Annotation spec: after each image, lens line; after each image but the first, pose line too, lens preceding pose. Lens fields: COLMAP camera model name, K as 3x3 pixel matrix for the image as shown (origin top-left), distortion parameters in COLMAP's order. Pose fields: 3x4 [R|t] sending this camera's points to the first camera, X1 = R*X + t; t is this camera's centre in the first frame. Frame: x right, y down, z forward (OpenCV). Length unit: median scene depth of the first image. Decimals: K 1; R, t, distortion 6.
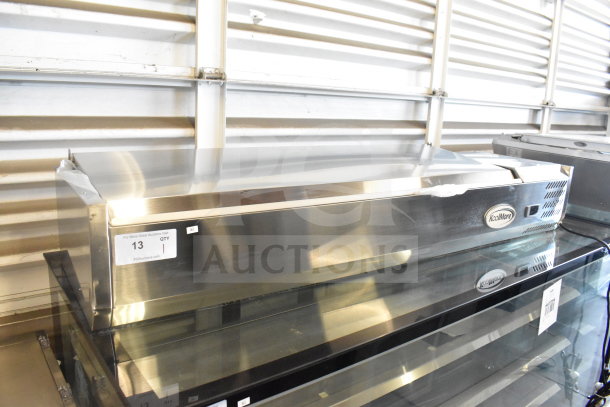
lens RADIAL K [[475.5, 0, 274.7], [0, 475.5, 202.8], [0, 0, 1]] dist [-0.070759, -0.000132]
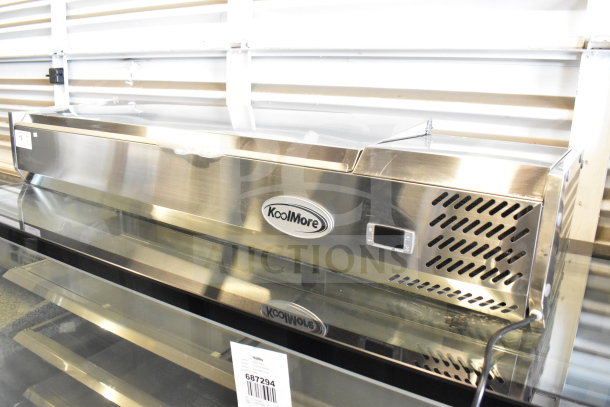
lens RADIAL K [[475.5, 0, 274.7], [0, 475.5, 202.8], [0, 0, 1]] dist [-0.070759, -0.000132]
pose [[0.357601, 0.221561, -0.907211, 0.412290], [-0.191995, 0.968139, 0.160762, -0.036808], [0.913925, 0.116691, 0.388746, 0.260063]]
